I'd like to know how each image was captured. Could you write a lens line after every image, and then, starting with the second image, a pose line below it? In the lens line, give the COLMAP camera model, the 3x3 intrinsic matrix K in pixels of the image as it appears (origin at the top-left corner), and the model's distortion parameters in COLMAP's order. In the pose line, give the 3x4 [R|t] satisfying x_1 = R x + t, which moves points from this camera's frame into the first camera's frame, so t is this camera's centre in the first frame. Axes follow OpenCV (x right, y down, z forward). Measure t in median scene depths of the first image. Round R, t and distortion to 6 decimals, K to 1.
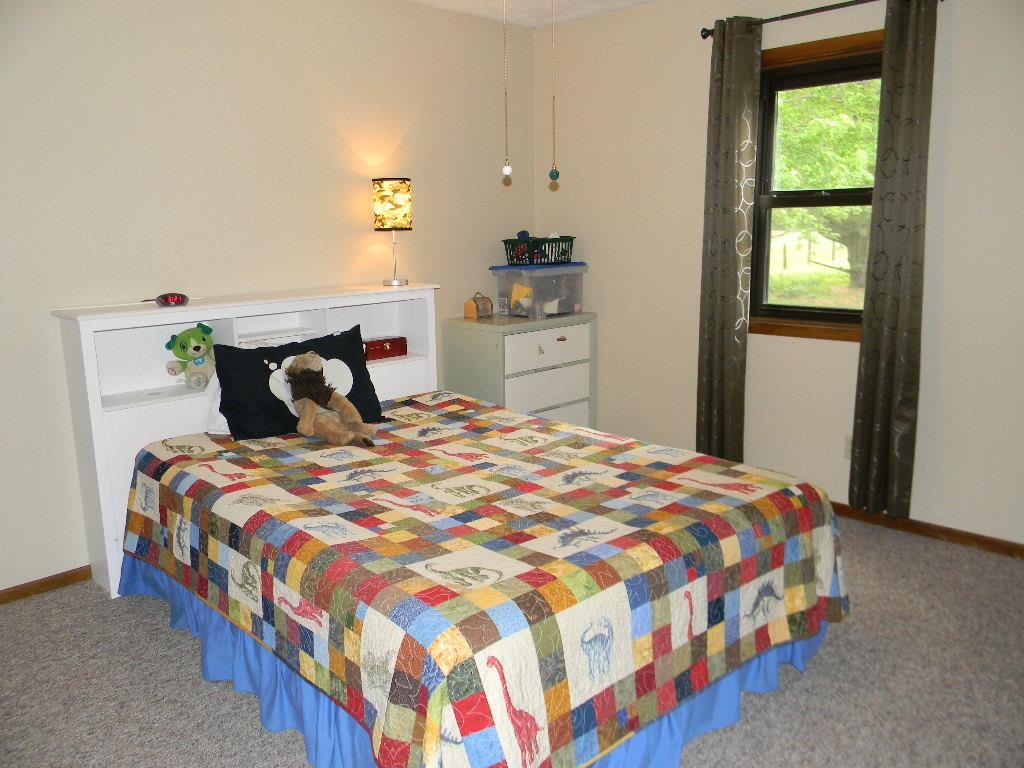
lens RADIAL K [[822.8, 0, 502.4], [0, 822.8, 387.3], [0, 0, 1]] dist [0.006006, -0.019225]
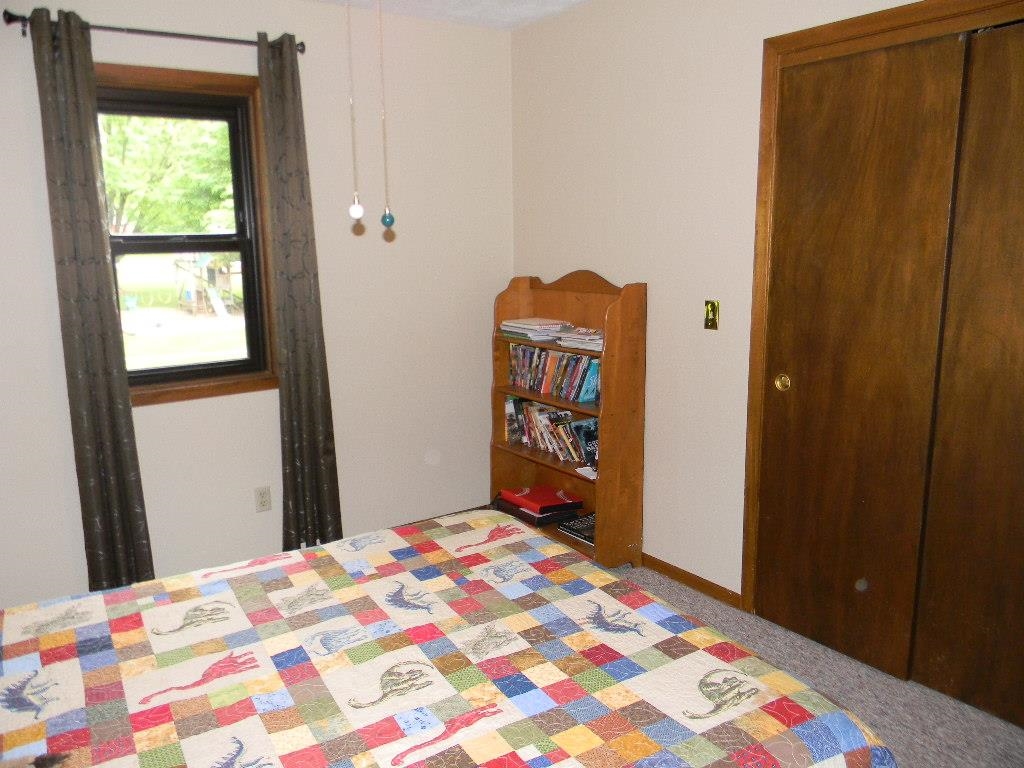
lens RADIAL K [[822.8, 0, 502.6], [0, 822.8, 383.4], [0, 0, 1]] dist [0.006006, -0.019225]
pose [[0.182291, -0.165119, 0.969281, -0.617228], [0.208528, 0.969866, 0.126001, -0.170959], [-0.960878, 0.179154, 0.211229, 0.701941]]
